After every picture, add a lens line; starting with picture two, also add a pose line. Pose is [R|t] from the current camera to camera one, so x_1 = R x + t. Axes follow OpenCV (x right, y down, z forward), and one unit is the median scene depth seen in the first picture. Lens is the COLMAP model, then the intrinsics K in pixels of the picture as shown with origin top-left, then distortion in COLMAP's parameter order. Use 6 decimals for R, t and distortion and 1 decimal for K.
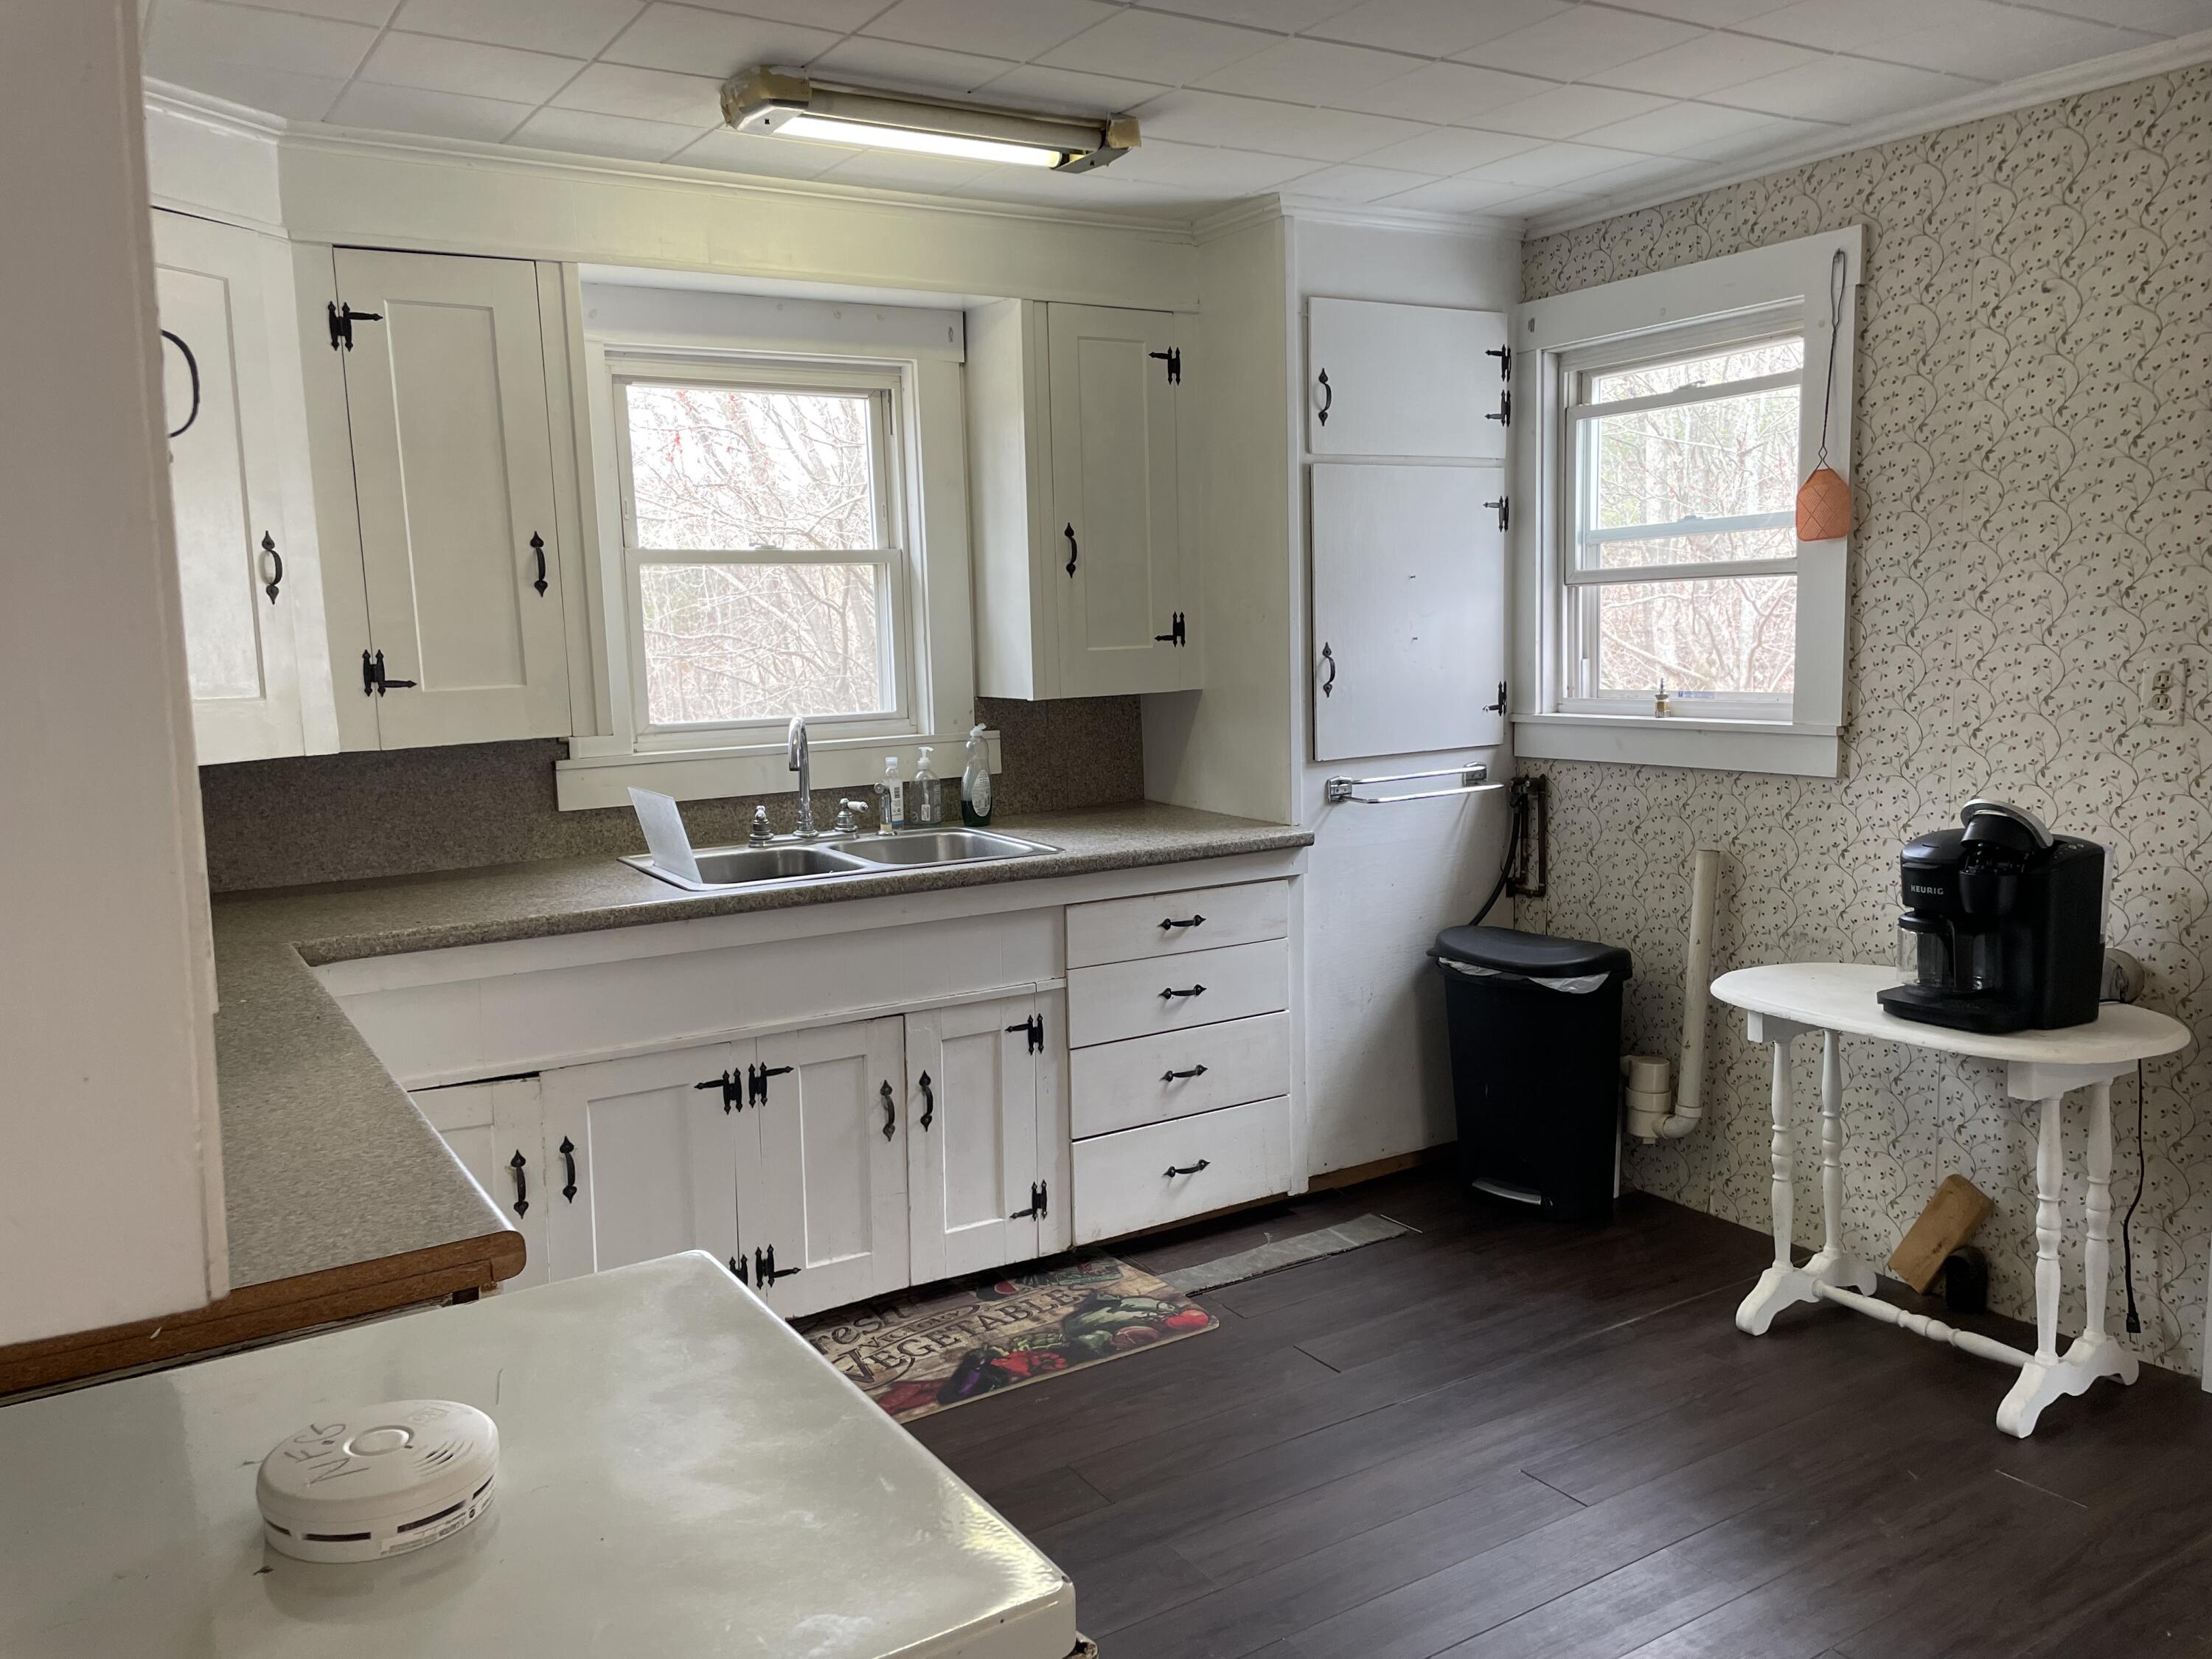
lens RADIAL K [[1665.1, 0, 1123.6], [0, 1665.1, 825.0], [0, 0, 1]] dist [0.100091, -0.116237]
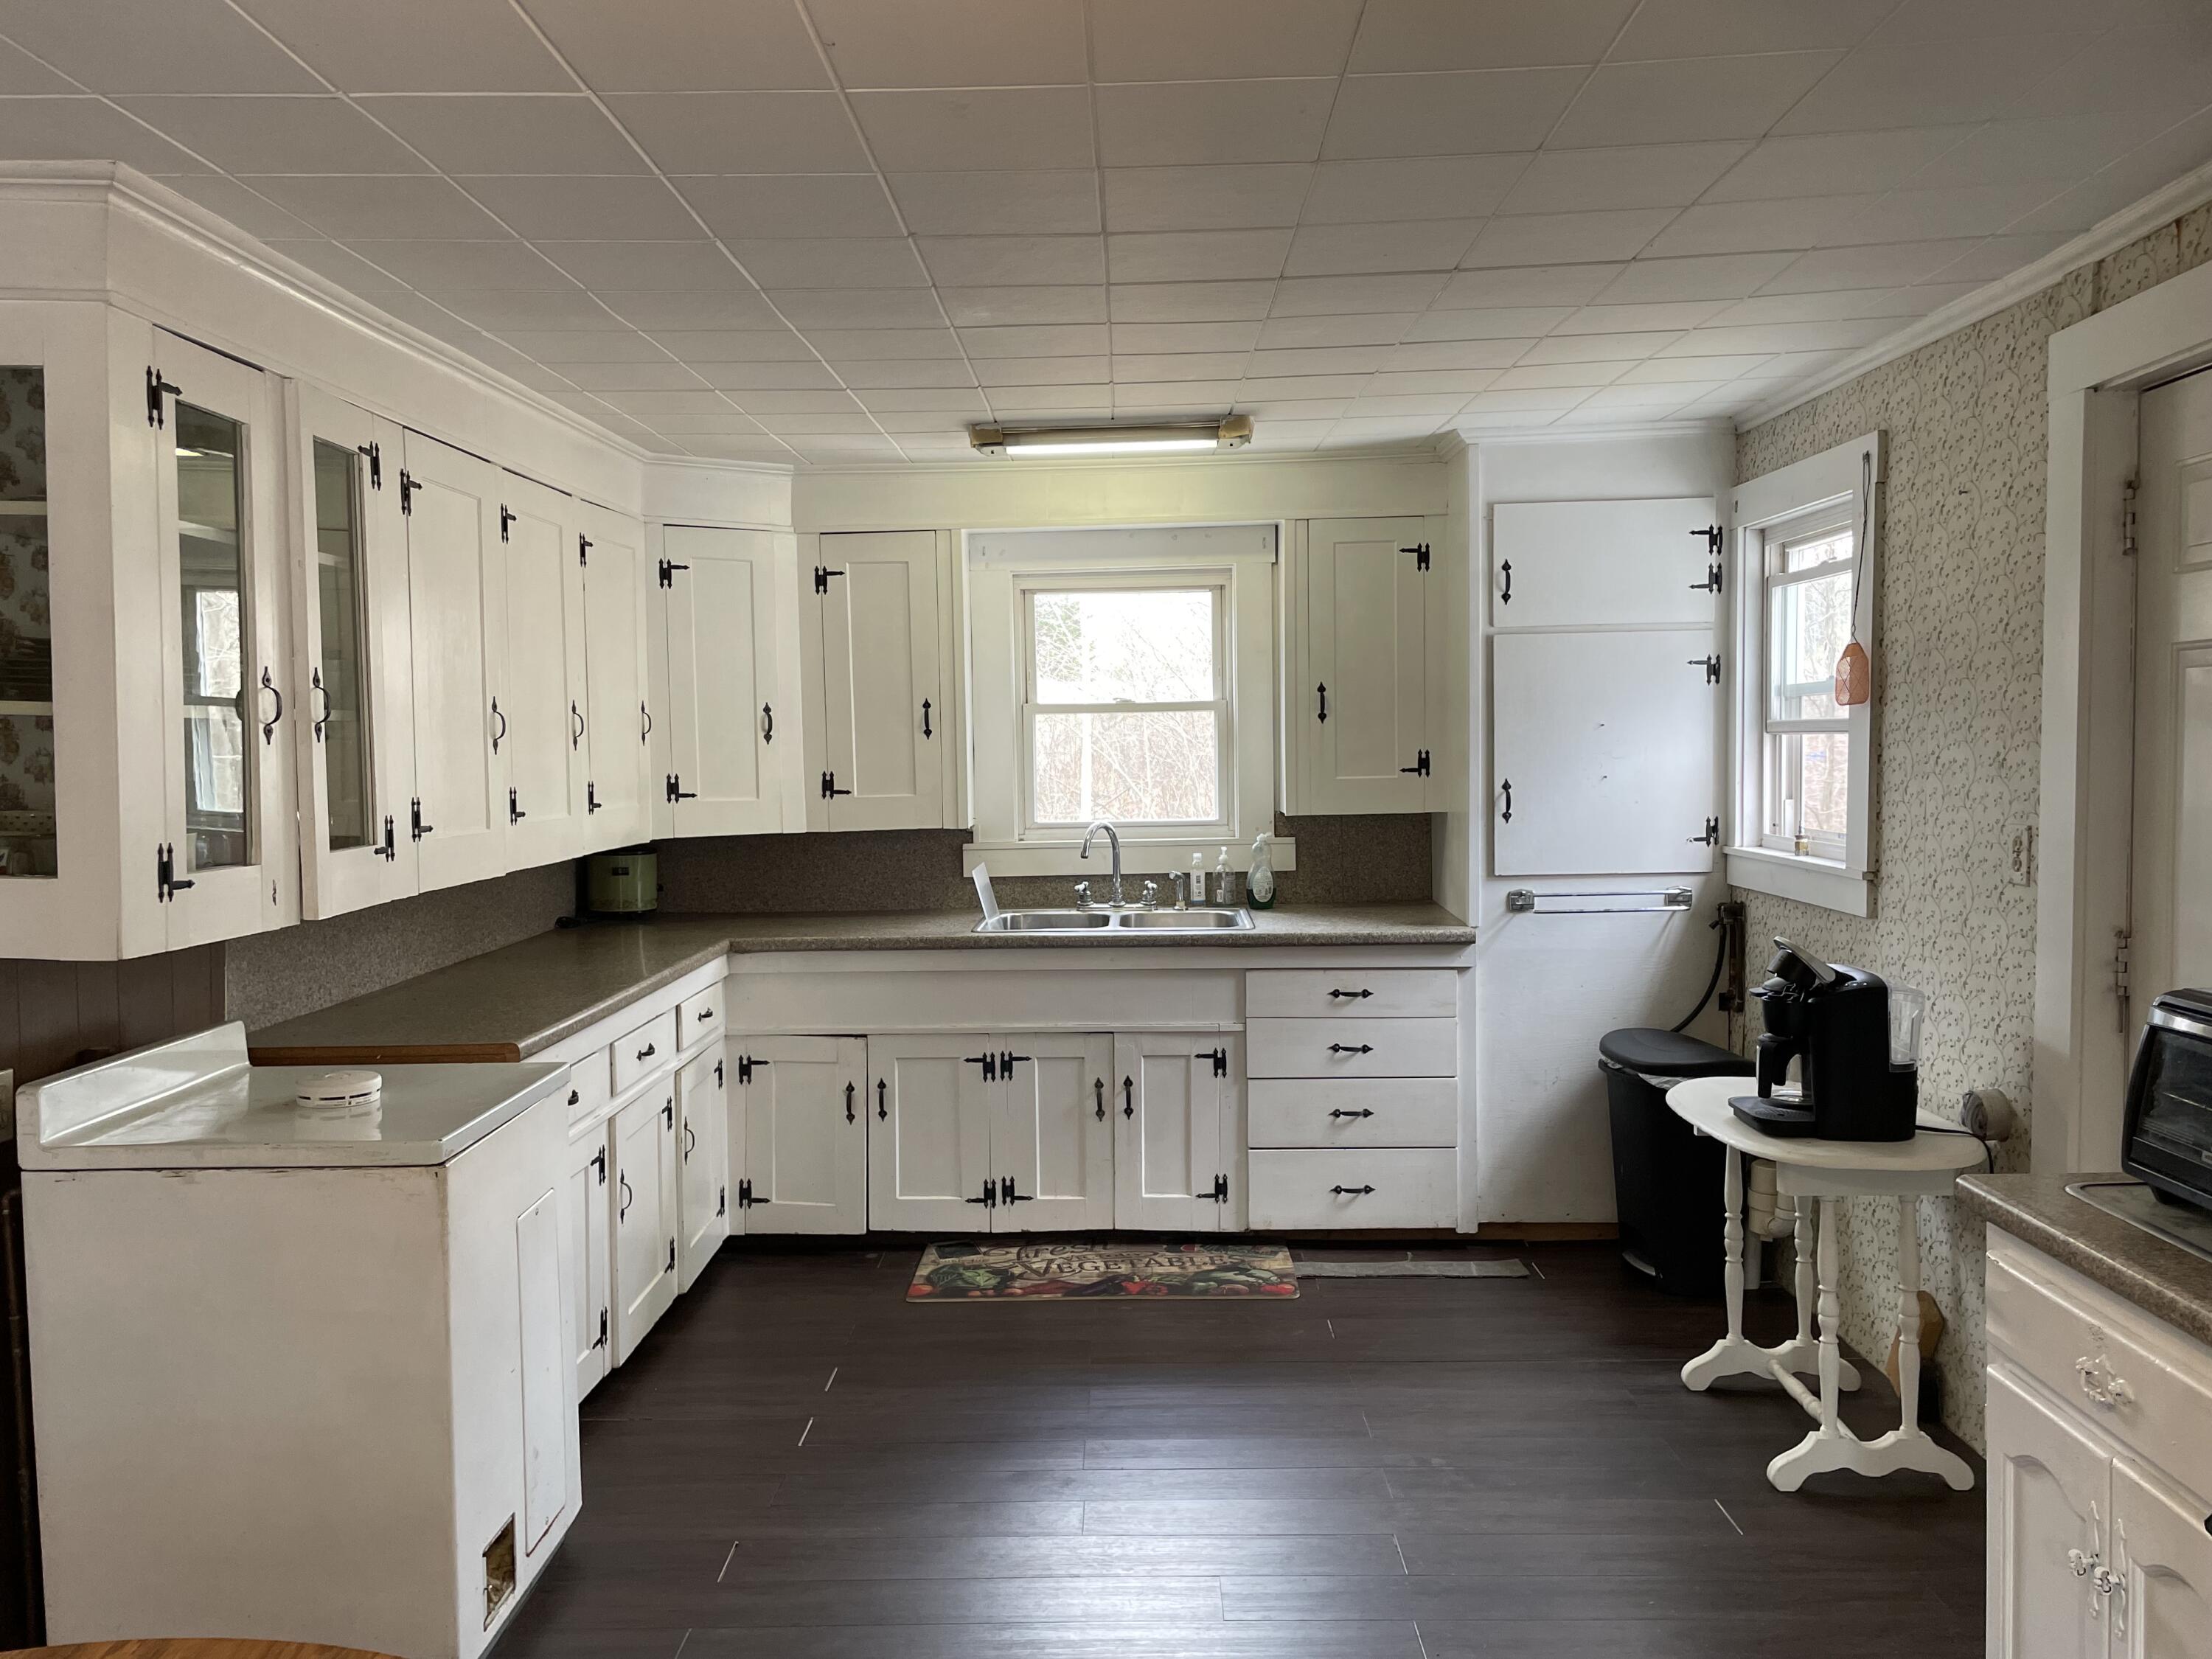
lens RADIAL K [[1665.1, 0, 1123.6], [0, 1665.1, 825.0], [0, 0, 1]] dist [0.100091, -0.116237]
pose [[0.842035, 0.044627, -0.537574, 0.575940], [-0.074404, 0.996655, -0.033804, -0.014403], [0.534267, 0.068462, 0.842539, -0.185828]]
